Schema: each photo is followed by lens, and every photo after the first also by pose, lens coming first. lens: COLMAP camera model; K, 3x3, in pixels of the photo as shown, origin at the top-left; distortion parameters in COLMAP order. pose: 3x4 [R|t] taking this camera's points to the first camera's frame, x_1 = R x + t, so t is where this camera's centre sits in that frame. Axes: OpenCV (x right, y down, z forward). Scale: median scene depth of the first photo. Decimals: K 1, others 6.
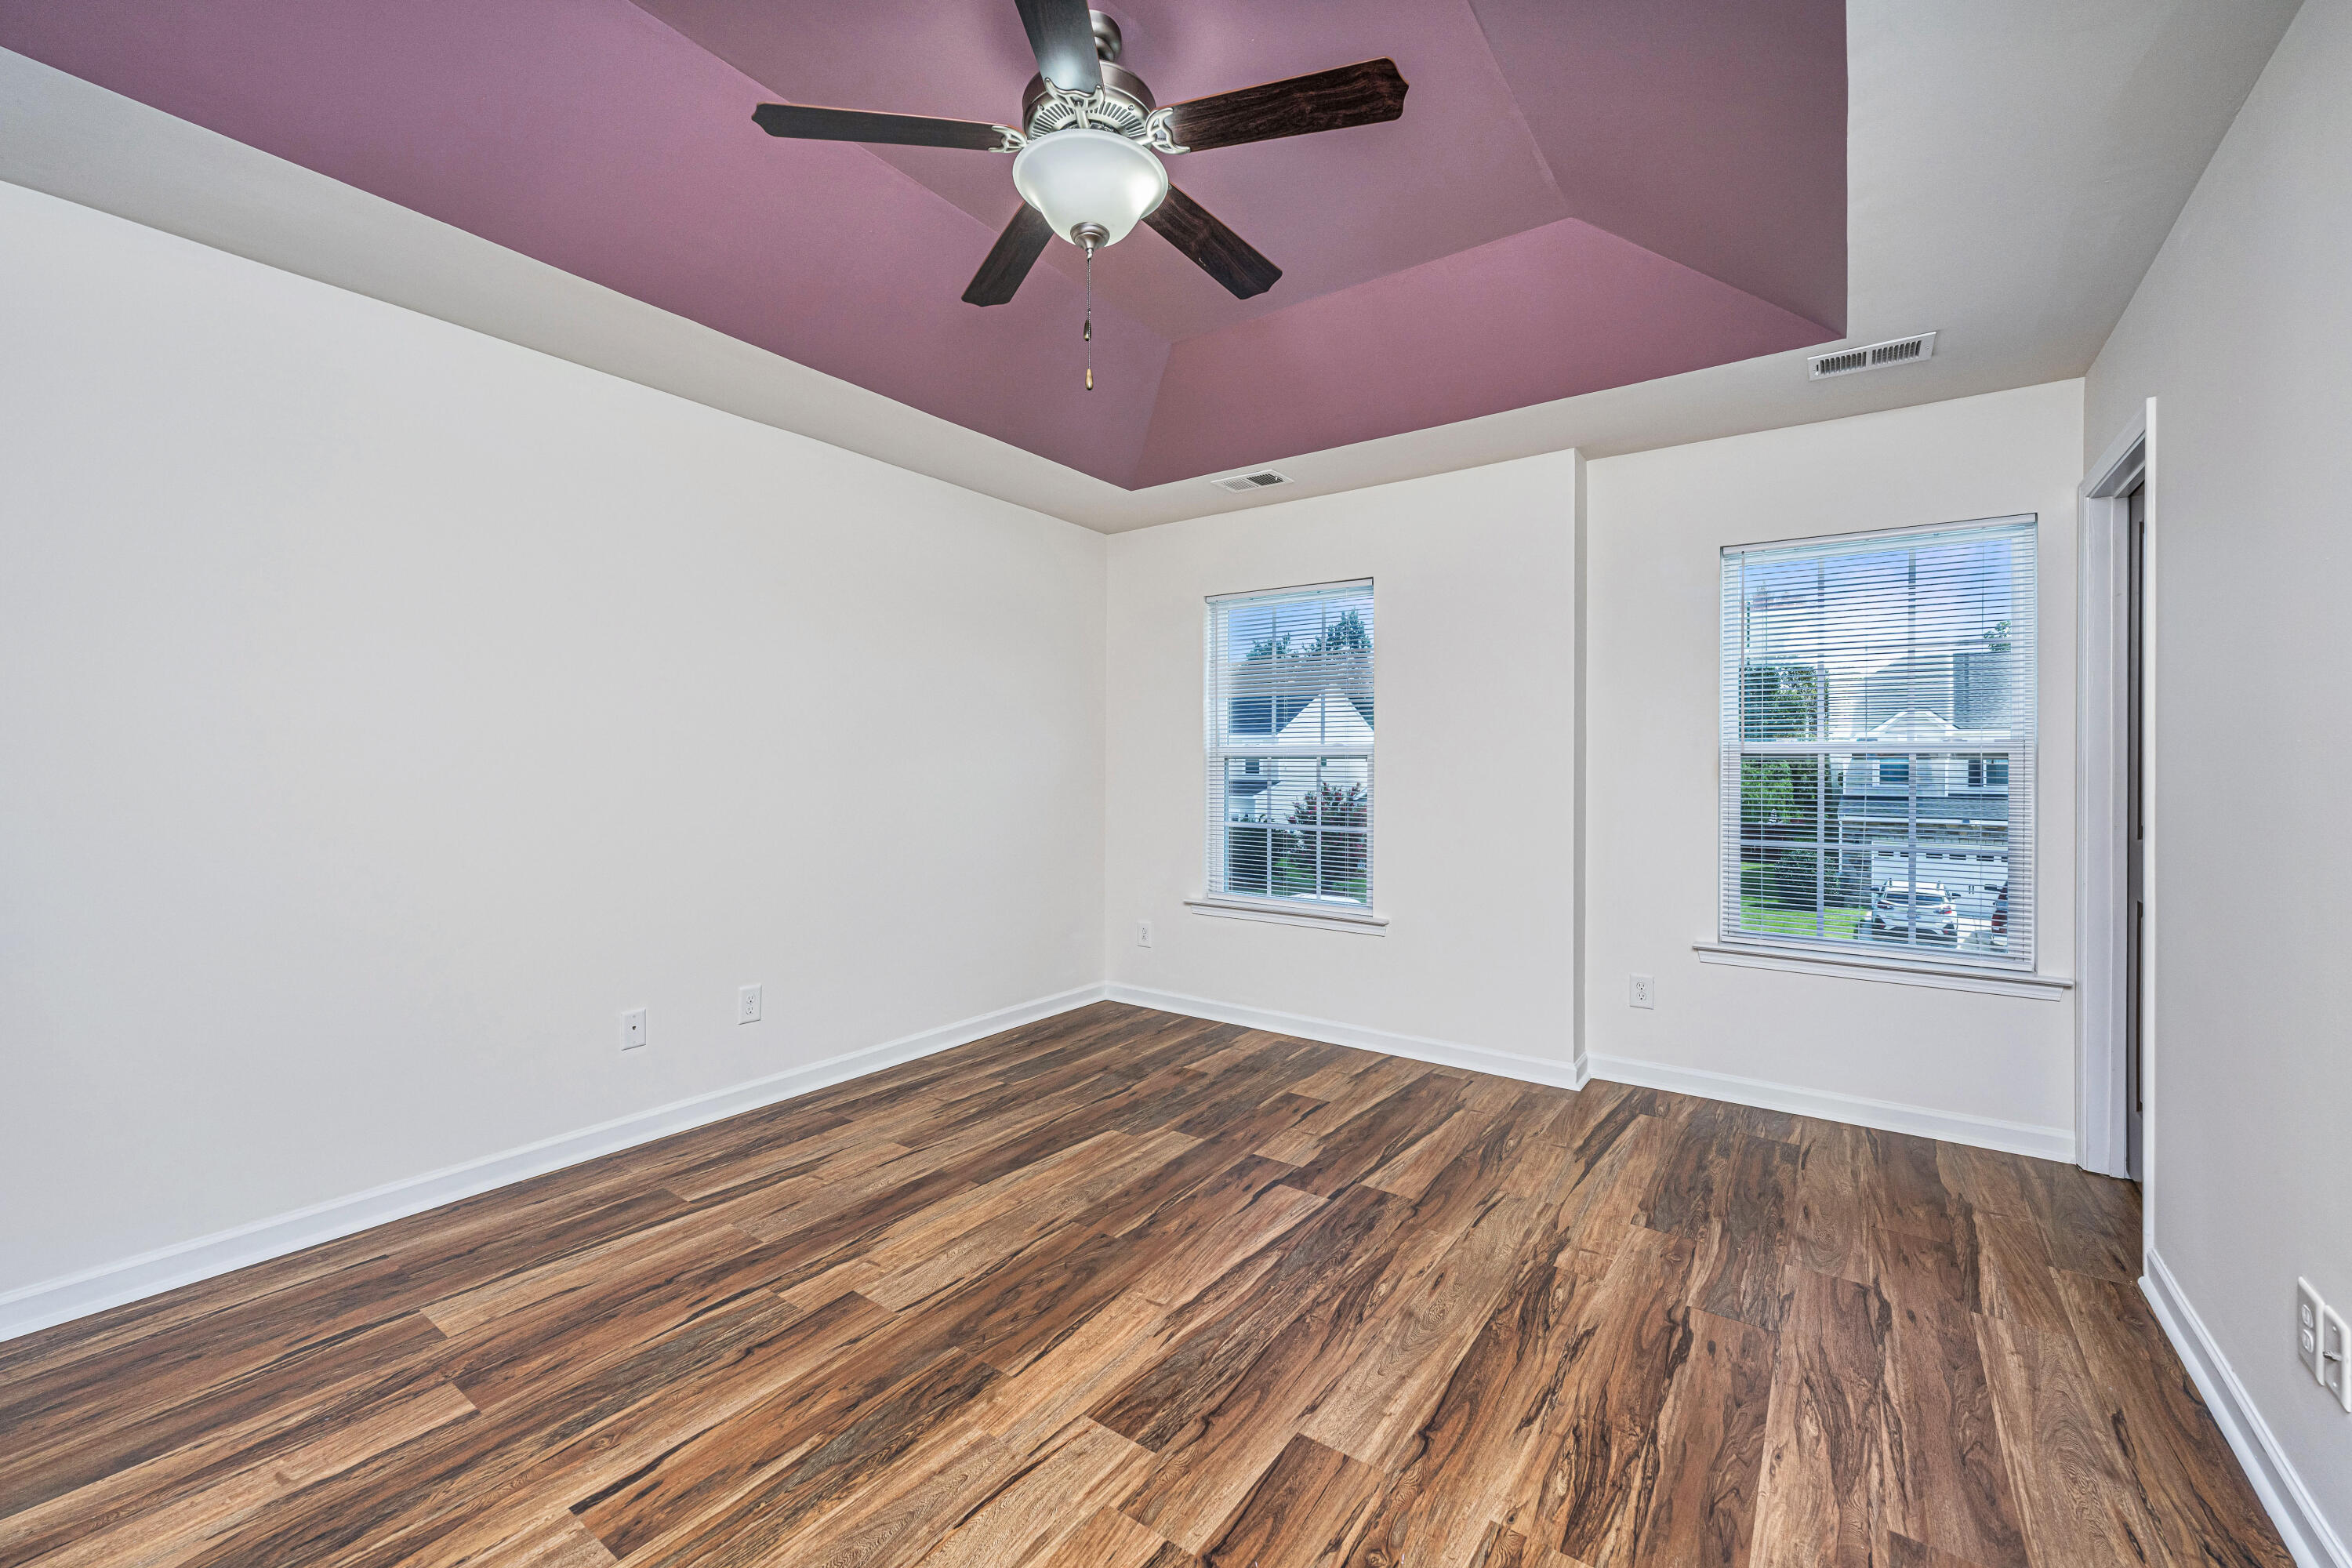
lens RADIAL K [[958.6, 0, 1180.1], [0, 958.6, 780.2], [0, 0, 1]] dist [0.001524, -0.000568]
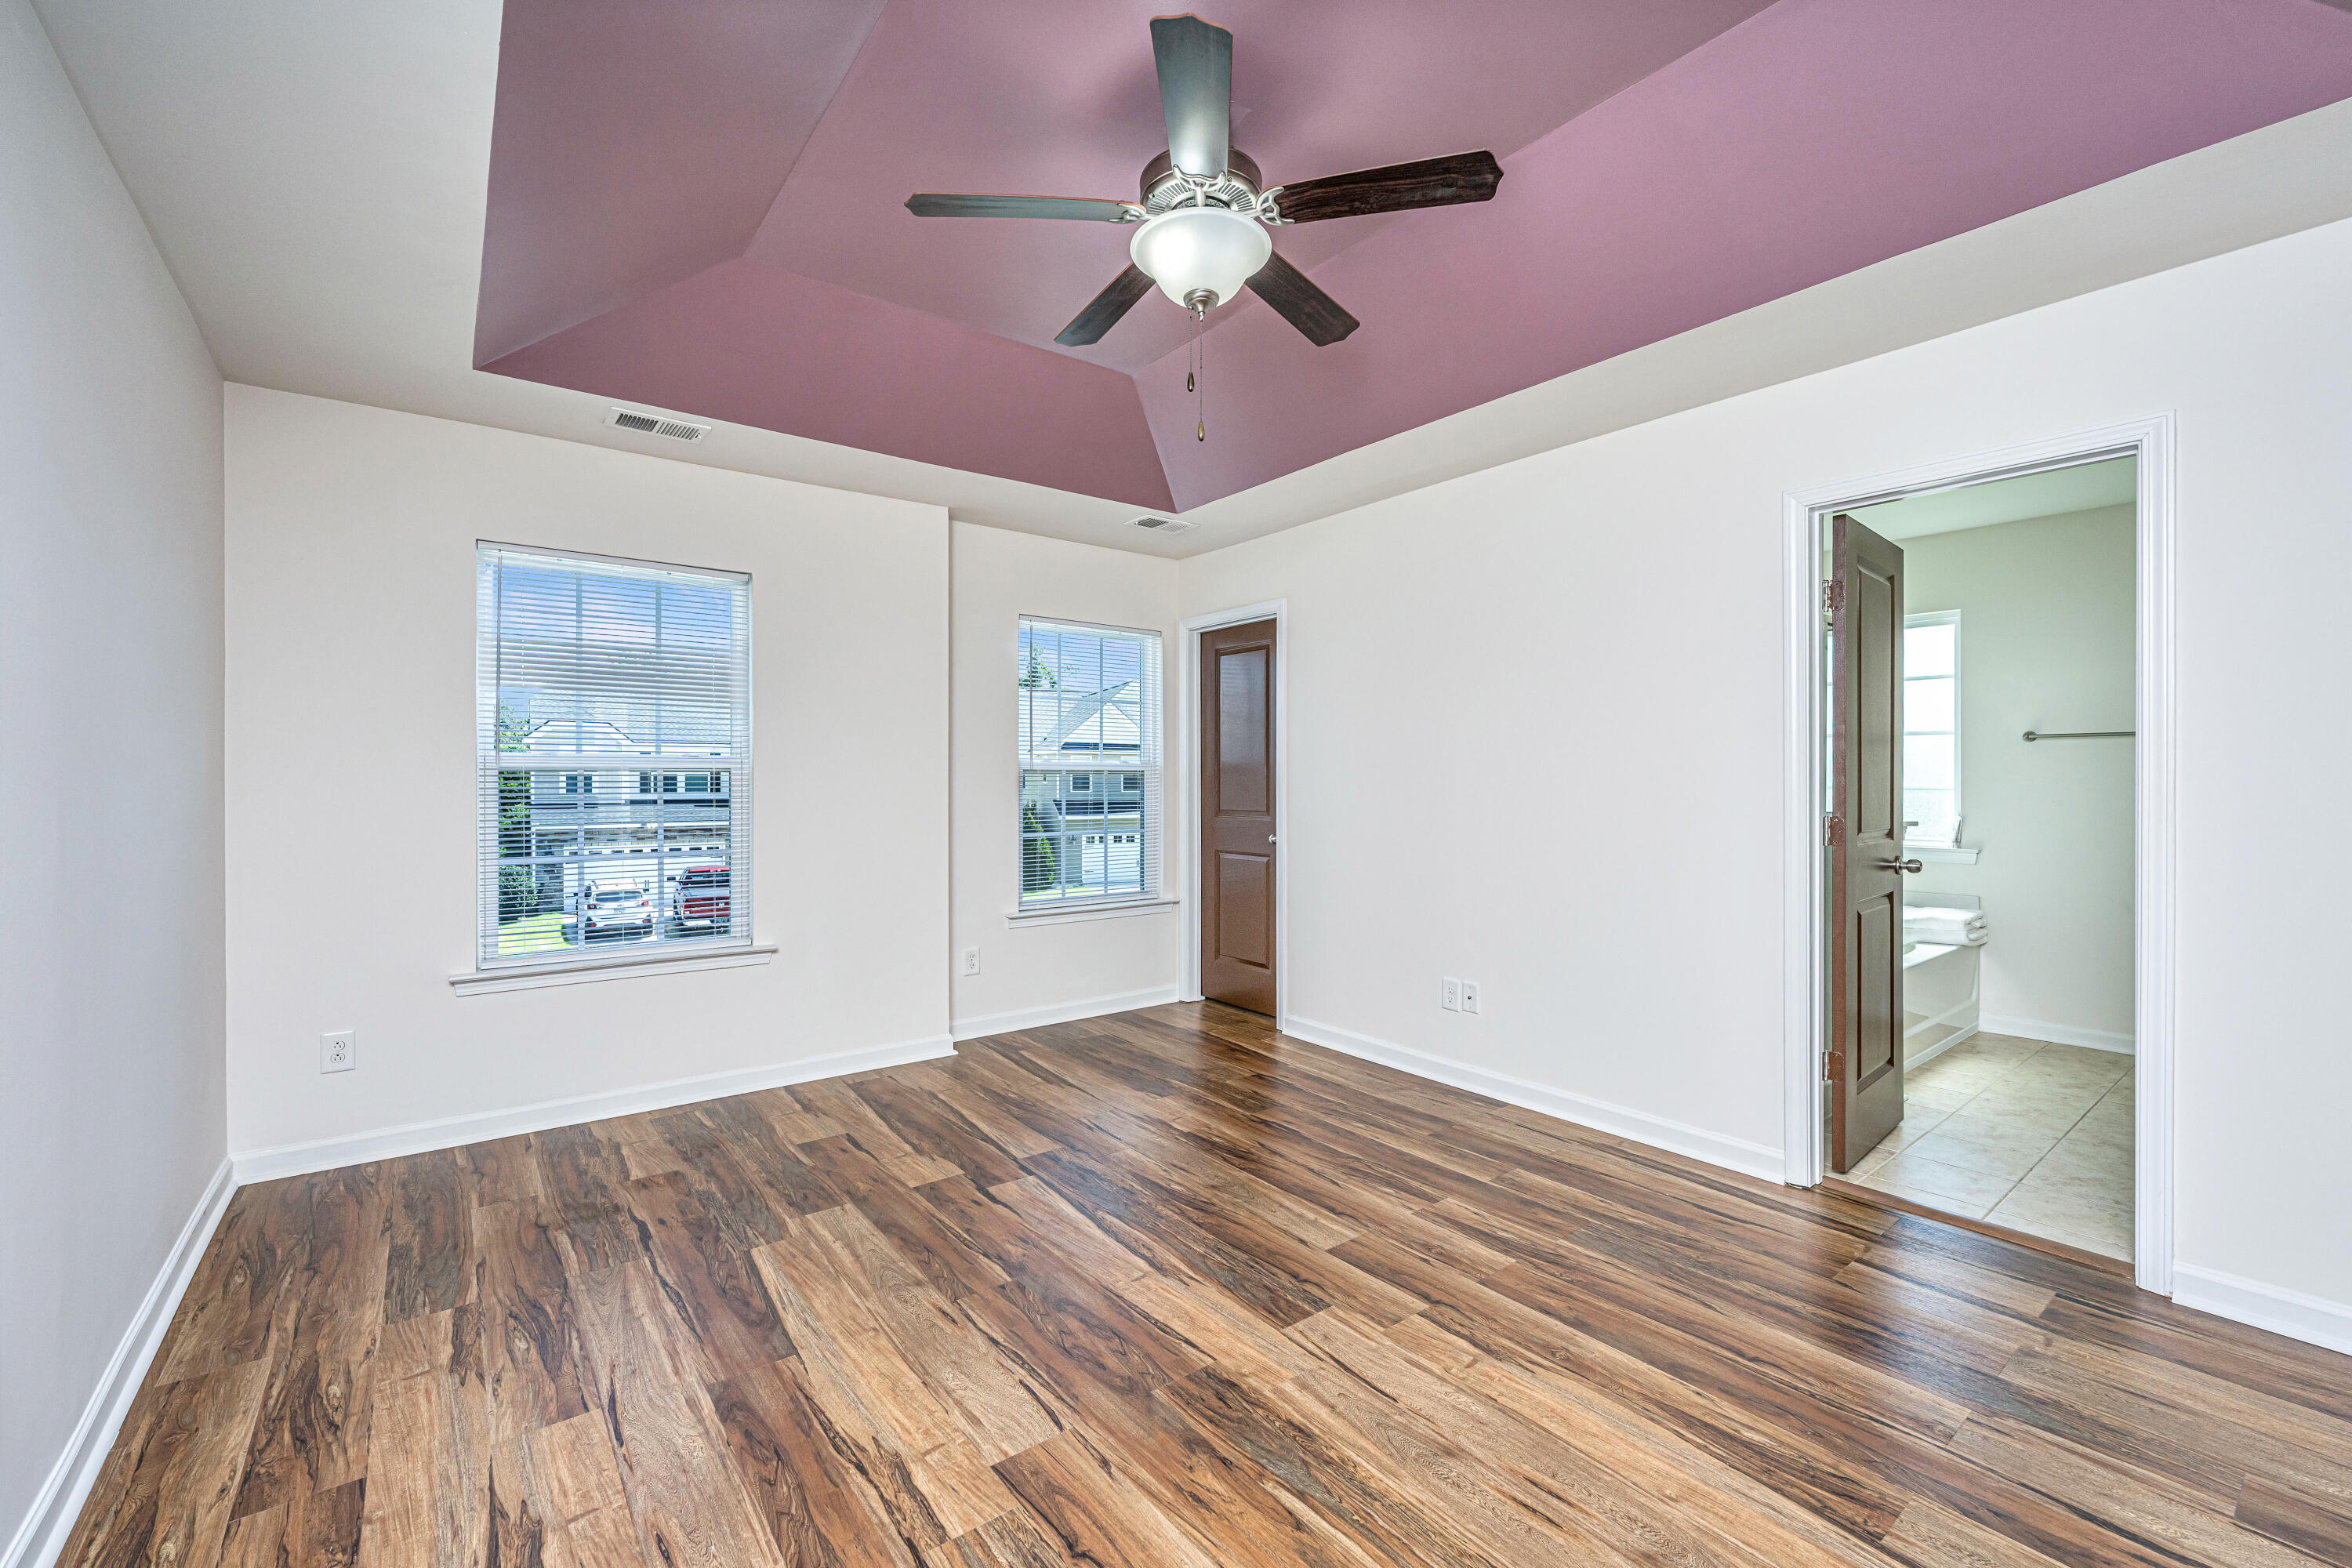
lens RADIAL K [[958.6, 0, 1202.2], [0, 958.6, 779.8], [0, 0, 1]] dist [0.001524, -0.000568]
pose [[0.281991, -0.005670, 0.959400, -0.744464], [0.015835, 0.999874, 0.001255, -0.011282], [-0.959286, 0.014839, 0.282045, 0.443986]]
